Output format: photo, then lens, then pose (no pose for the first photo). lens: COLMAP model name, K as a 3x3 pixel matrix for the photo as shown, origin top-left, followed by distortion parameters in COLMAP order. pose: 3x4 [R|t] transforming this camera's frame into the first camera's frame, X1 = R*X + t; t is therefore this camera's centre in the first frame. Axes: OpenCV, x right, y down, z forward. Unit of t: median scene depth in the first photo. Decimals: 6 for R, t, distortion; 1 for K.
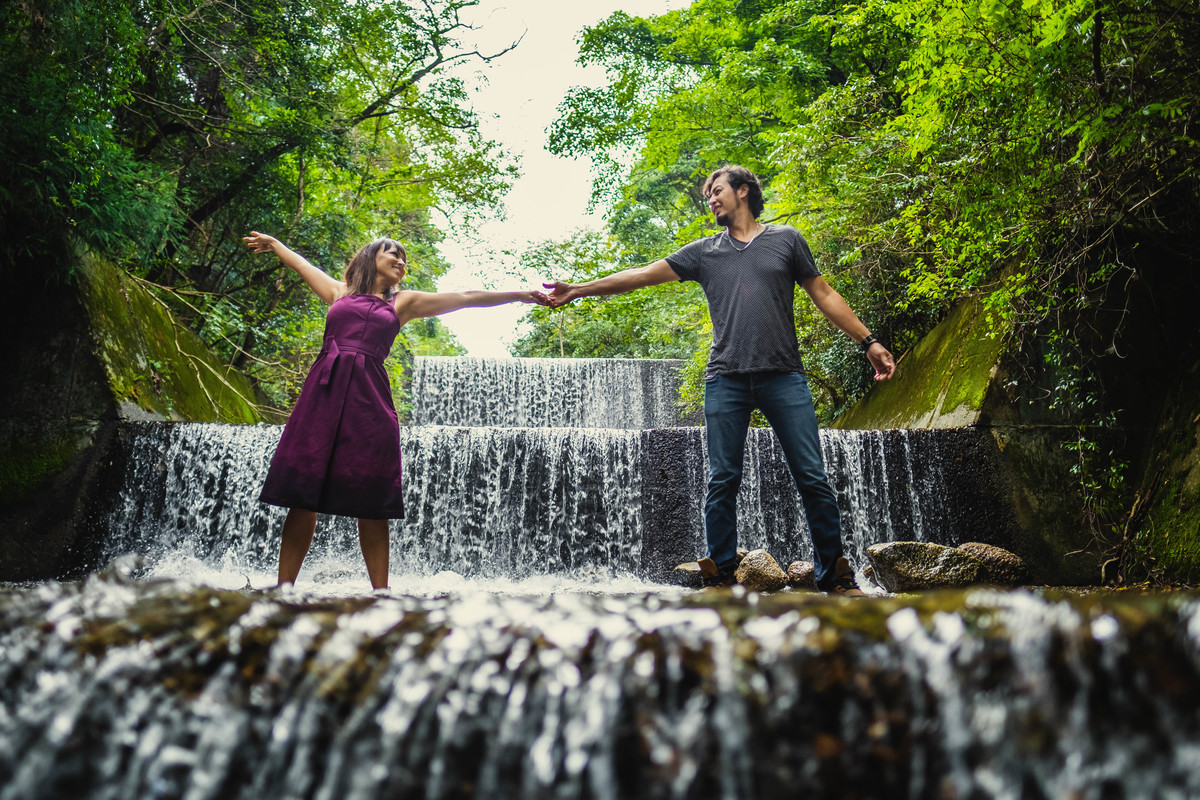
lens RADIAL K [[822.5, 0, 600.0], [0, 822.5, 400.0], [0, 0, 1]] dist [-0.008244, -0.001906]
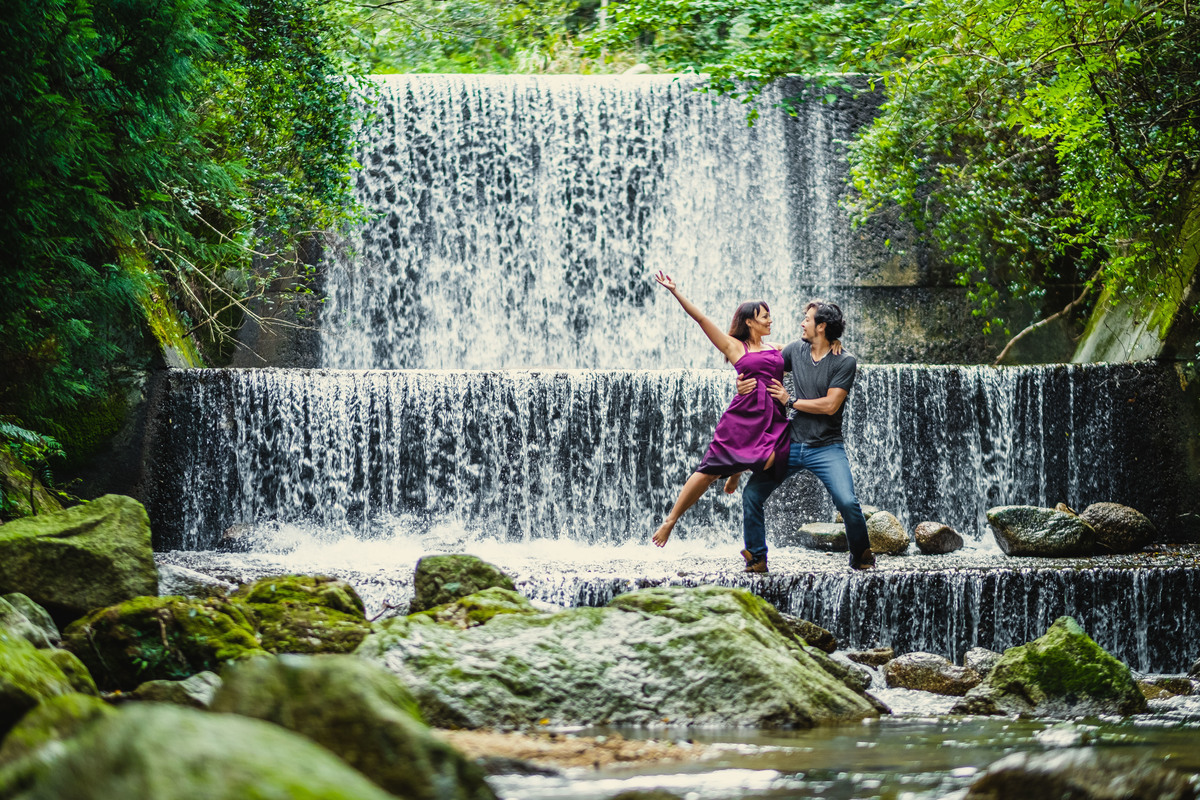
lens RADIAL K [[2913.0, 0, 600.0], [0, 2913.0, 400.0], [0, 0, 1]] dist [0.068950, -0.479906]
pose [[0.999576, -0.012910, -0.026099, -0.044561], [0.017635, 0.981658, 0.189835, -0.529874], [0.023169, -0.190215, 0.981469, -2.062598]]
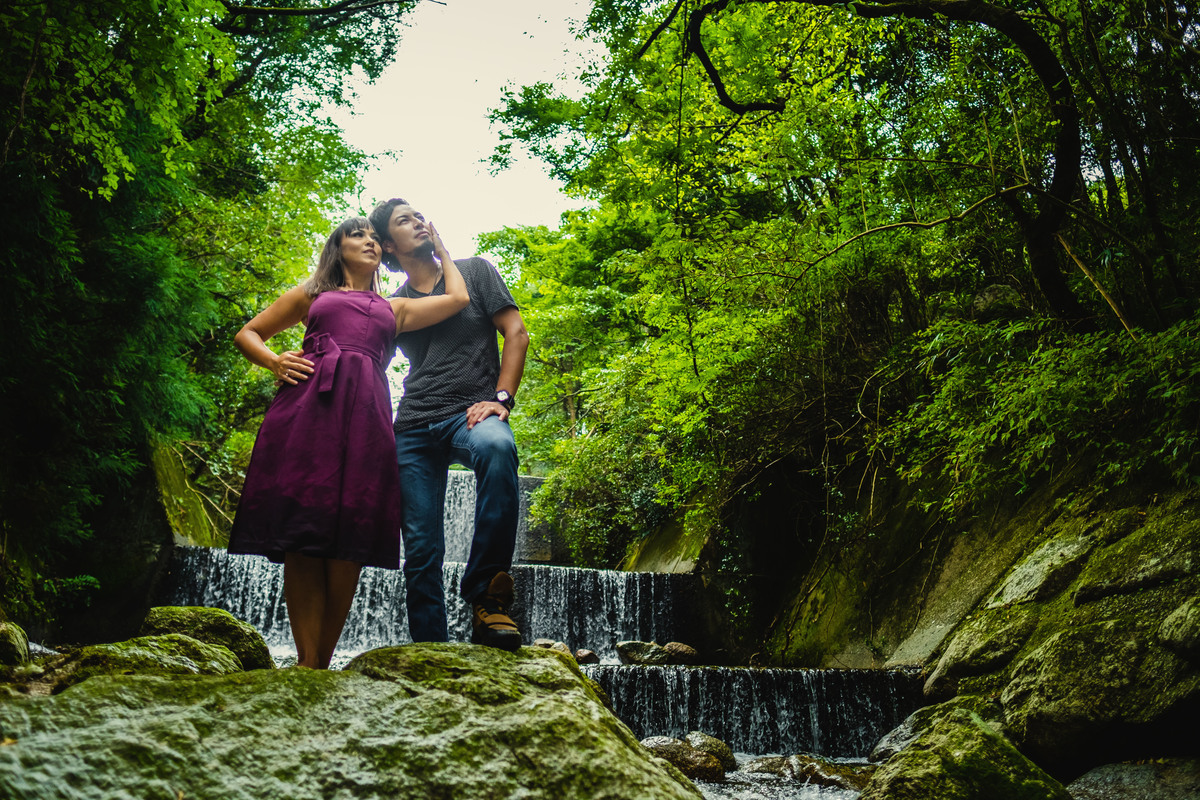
lens RADIAL K [[822.5, 0, 600.0], [0, 822.5, 400.0], [0, 0, 1]] dist [-0.008244, -0.001906]
pose [[0.982929, 0.081573, 0.164916, -0.055214], [-0.067197, 0.993585, -0.090959, -0.164721], [-0.171278, 0.078324, 0.982105, -0.729043]]
